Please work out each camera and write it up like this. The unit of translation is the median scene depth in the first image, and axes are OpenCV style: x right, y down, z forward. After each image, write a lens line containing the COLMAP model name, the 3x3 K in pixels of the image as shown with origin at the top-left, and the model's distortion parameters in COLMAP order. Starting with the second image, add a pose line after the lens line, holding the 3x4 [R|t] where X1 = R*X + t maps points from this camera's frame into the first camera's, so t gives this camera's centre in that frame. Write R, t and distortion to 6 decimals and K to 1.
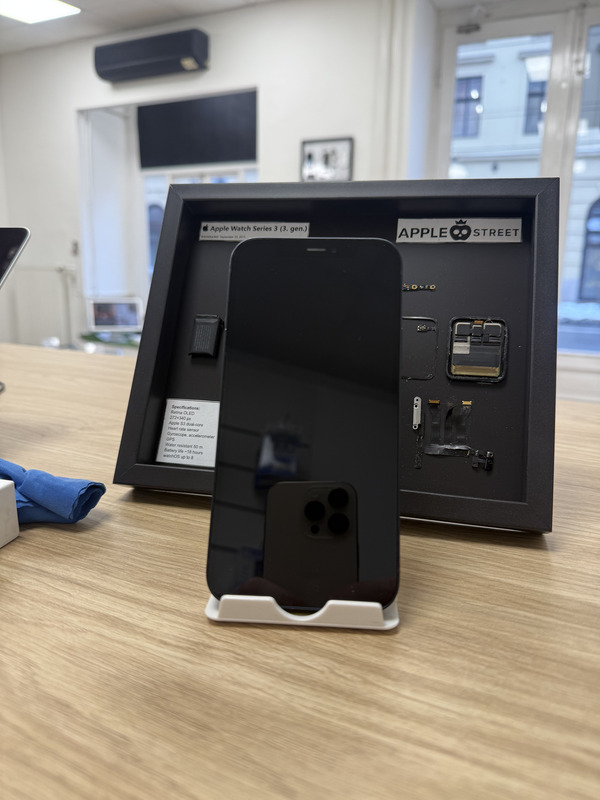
lens RADIAL K [[563.1, 0, 303.8], [0, 563.1, 402.0], [0, 0, 1]] dist [0.093429, -0.162984]
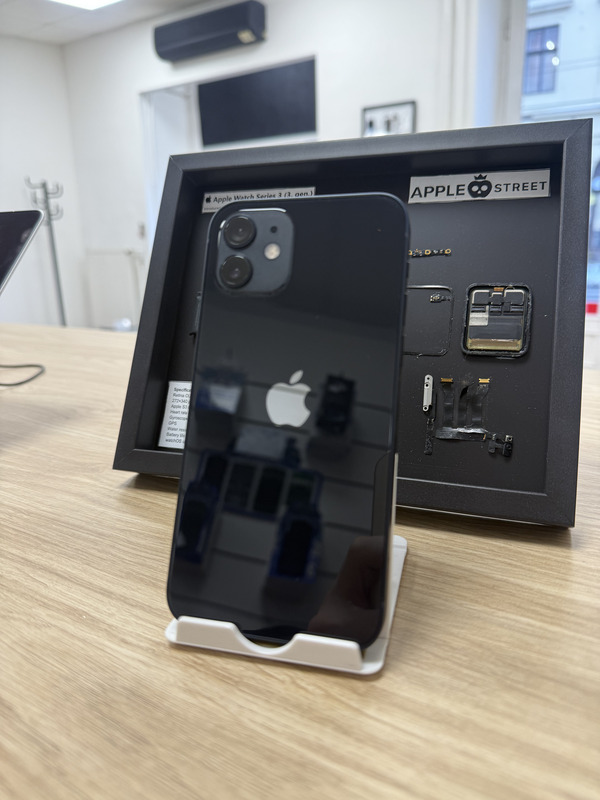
lens RADIAL K [[570.6, 0, 303.0], [0, 570.6, 402.5], [0, 0, 1]] dist [0.010324, -0.033455]
pose [[0.992916, -0.012224, -0.118189, 0.110324], [0.017344, 0.998951, 0.042385, -0.007129], [0.117547, -0.044135, 0.992086, 0.072851]]
